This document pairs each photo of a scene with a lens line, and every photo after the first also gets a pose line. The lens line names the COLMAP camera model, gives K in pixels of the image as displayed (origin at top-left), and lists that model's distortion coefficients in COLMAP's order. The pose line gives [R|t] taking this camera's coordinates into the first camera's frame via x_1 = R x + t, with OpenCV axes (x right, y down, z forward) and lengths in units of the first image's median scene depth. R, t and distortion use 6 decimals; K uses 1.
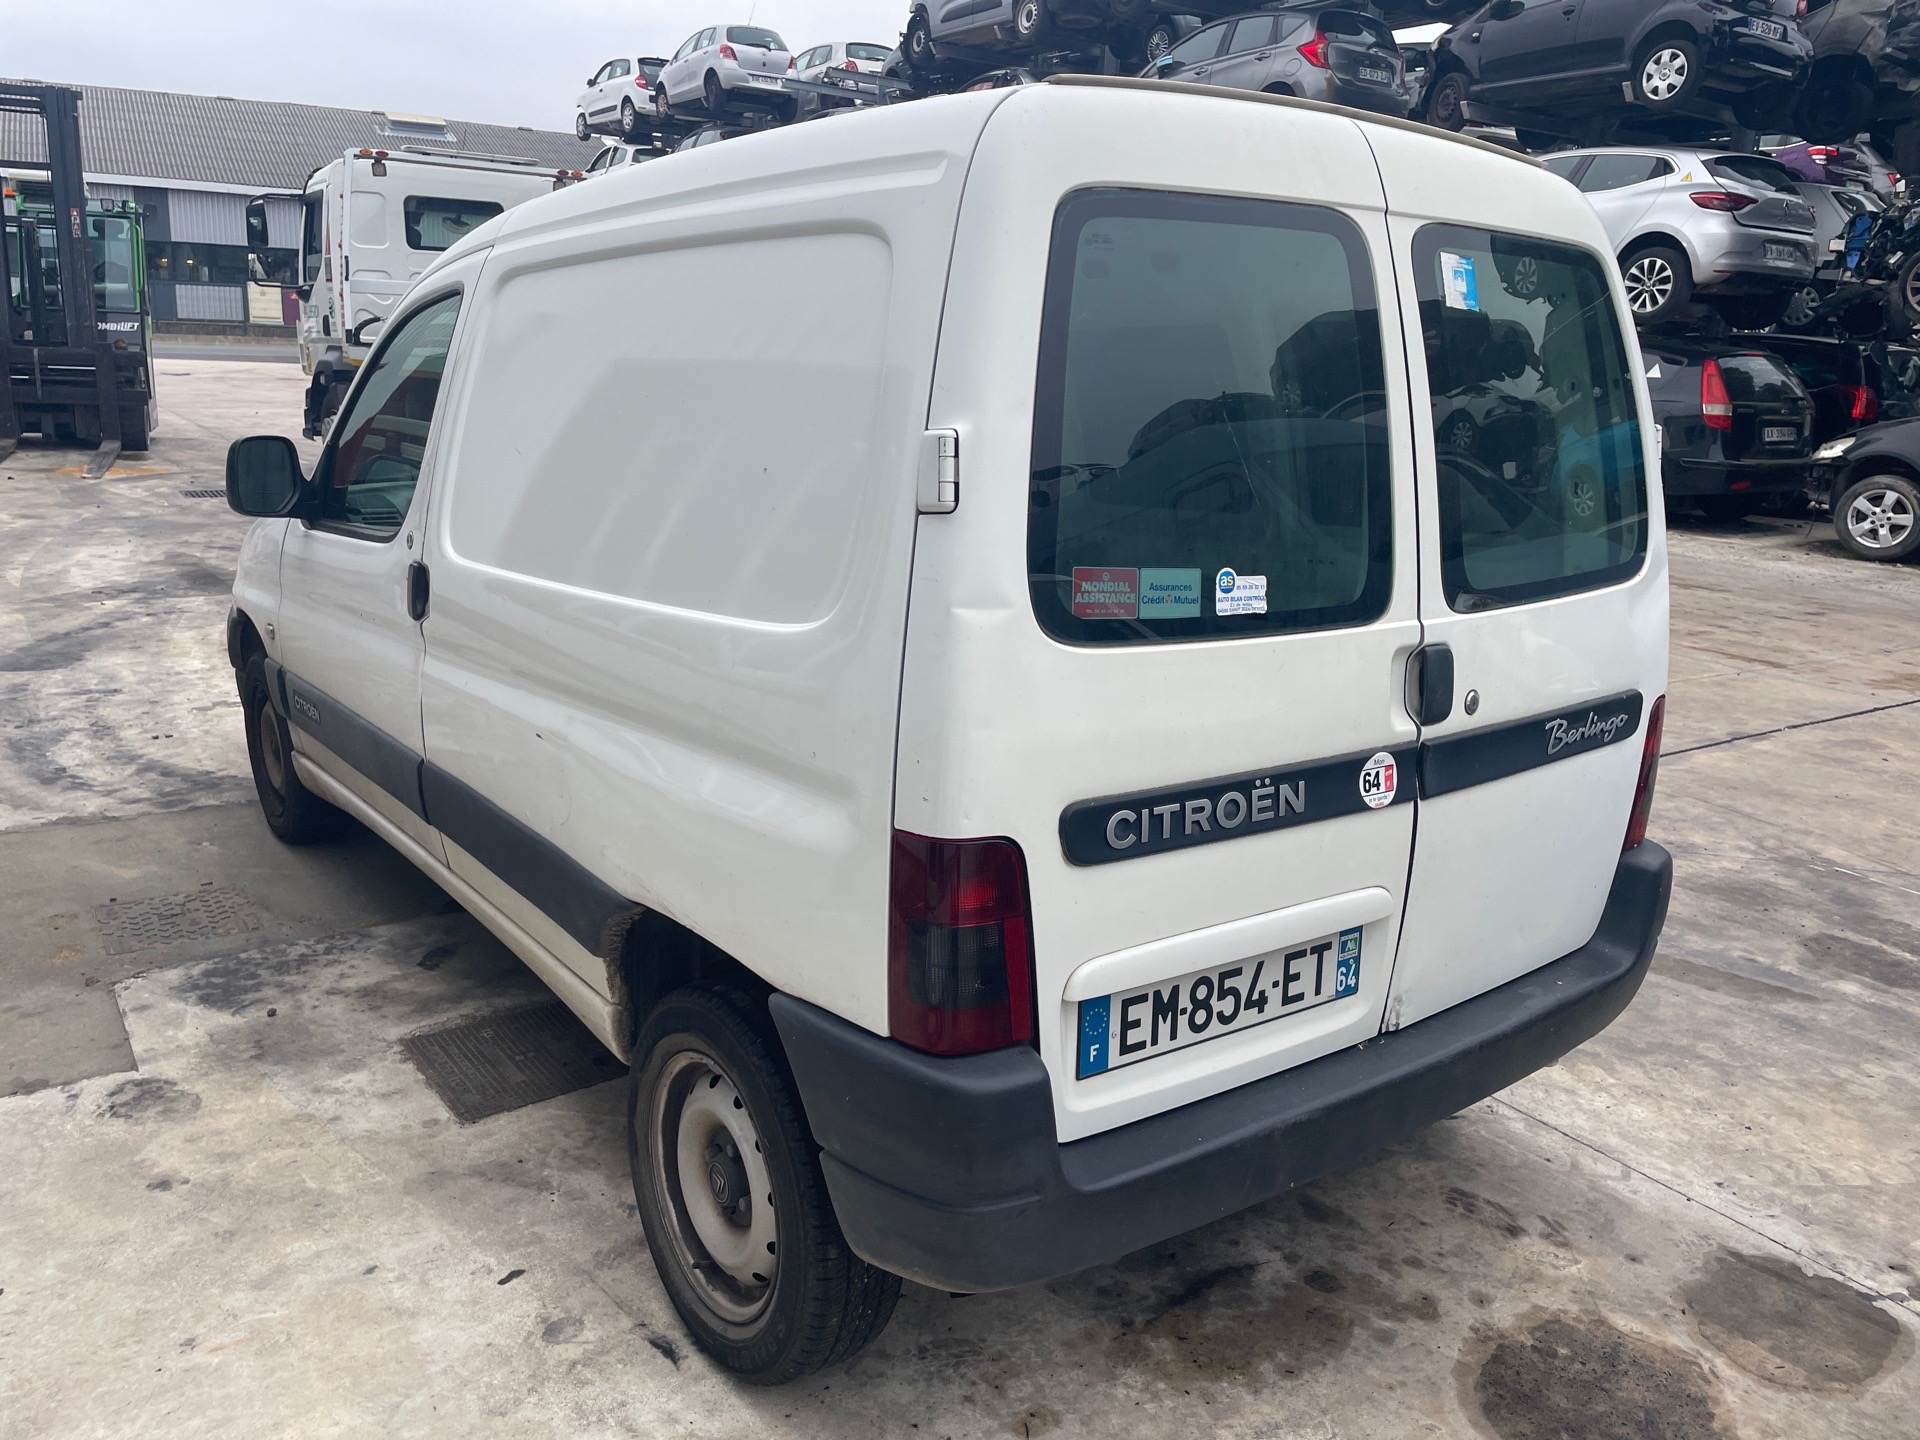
lens RADIAL K [[1509.4, 0, 960.0], [0, 1509.4, 720.0], [0, 0, 1]] dist [0.078414, -0.061632]
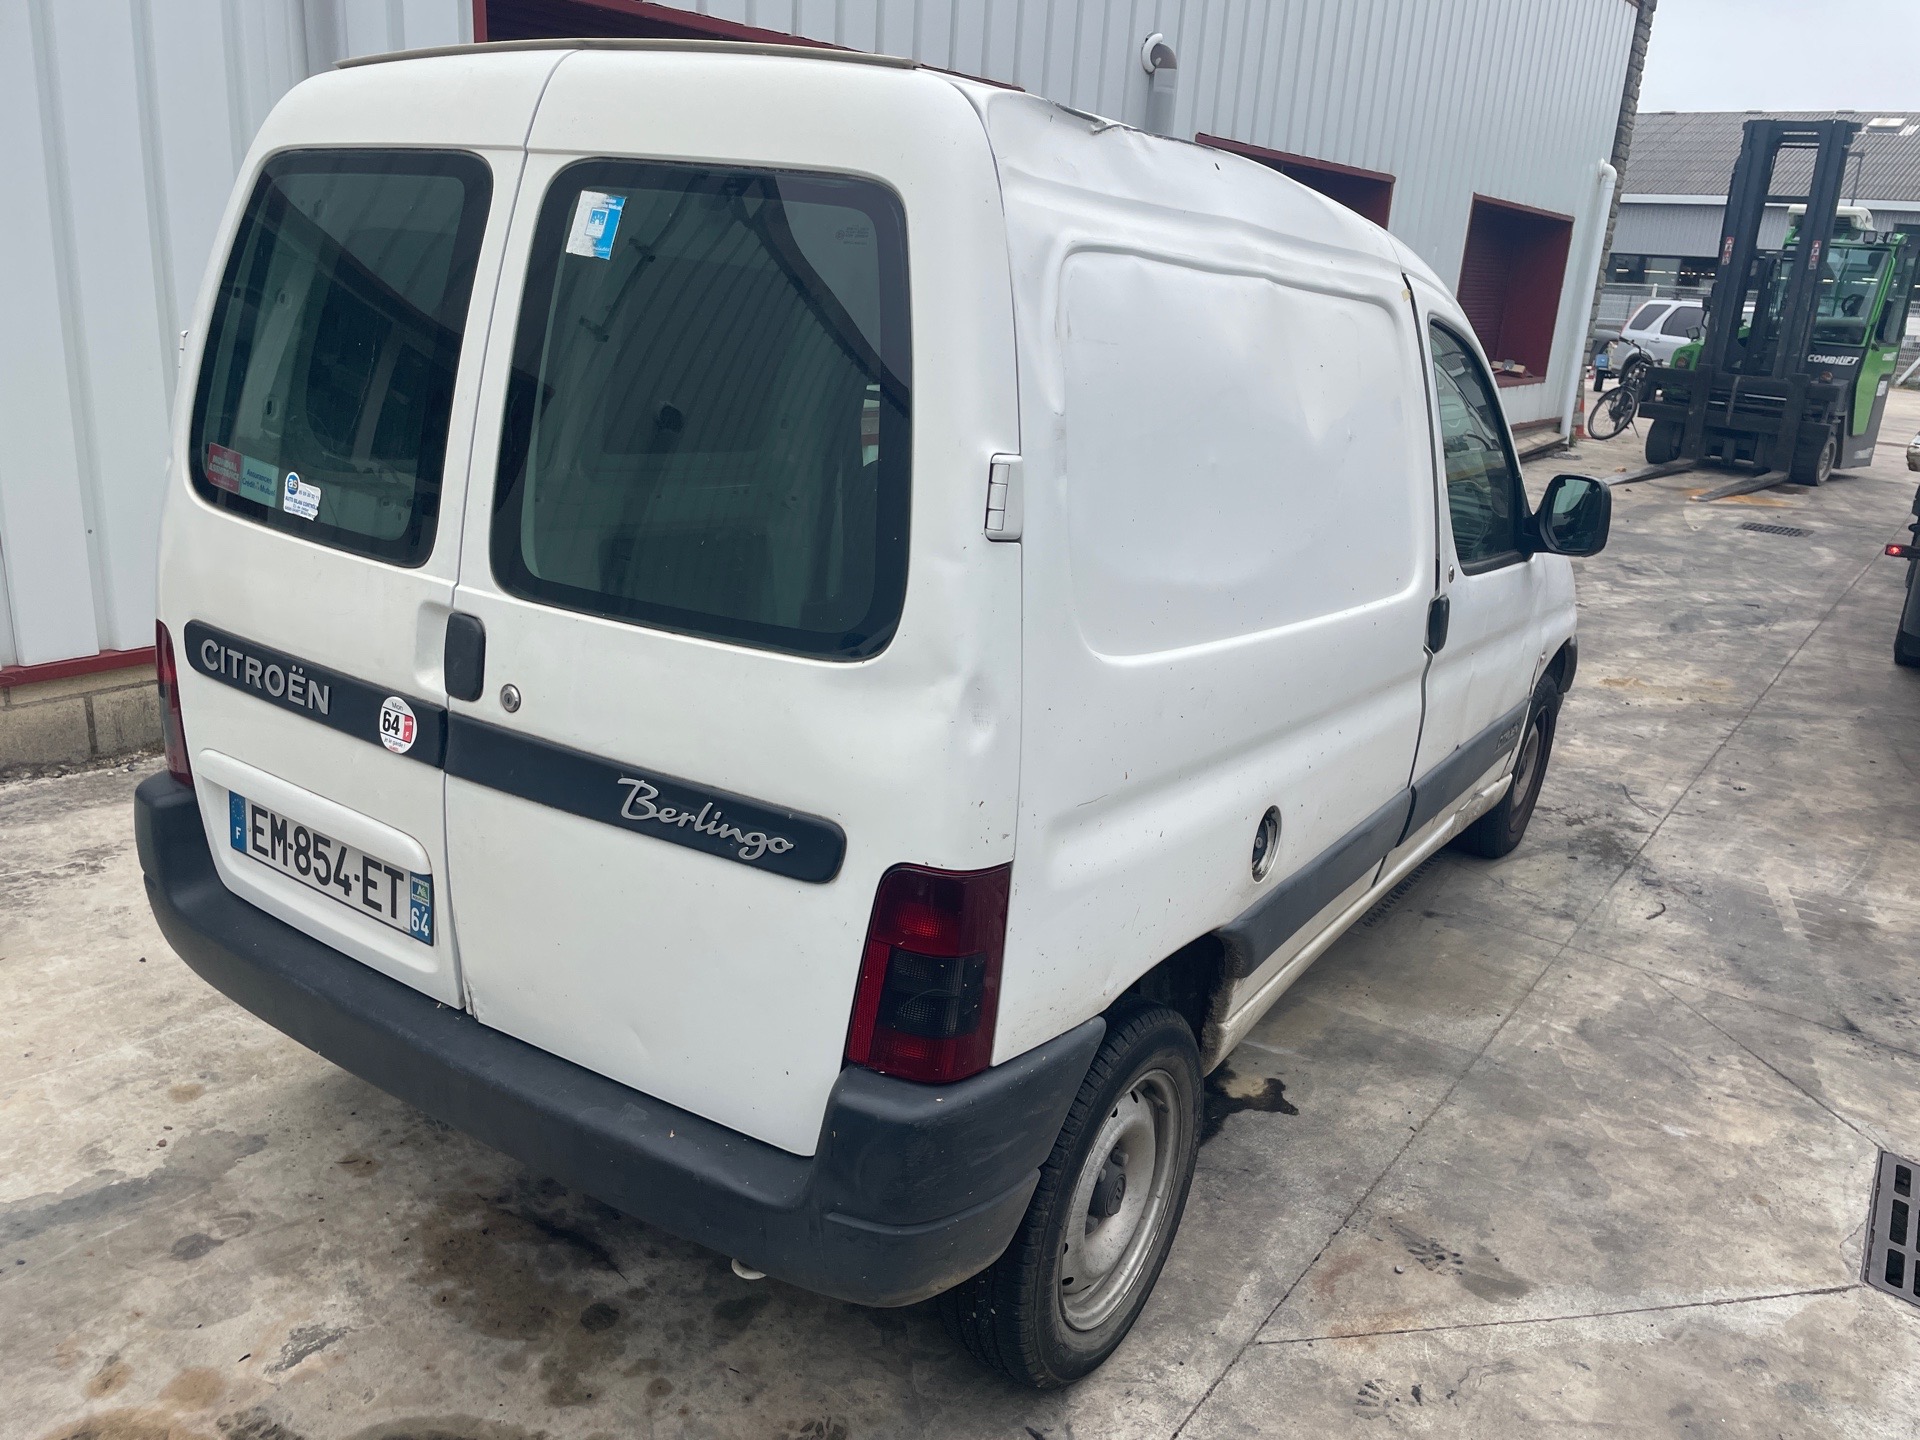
lens RADIAL K [[1505.7, 0, 945.9], [0, 1505.7, 738.7], [0, 0, 1]] dist [0.086191, -0.074434]
pose [[0.304408, 0.266012, -0.914644, 1.295505], [-0.283153, 0.942079, 0.179753, -0.232413], [0.909483, 0.204266, 0.362099, 0.962389]]
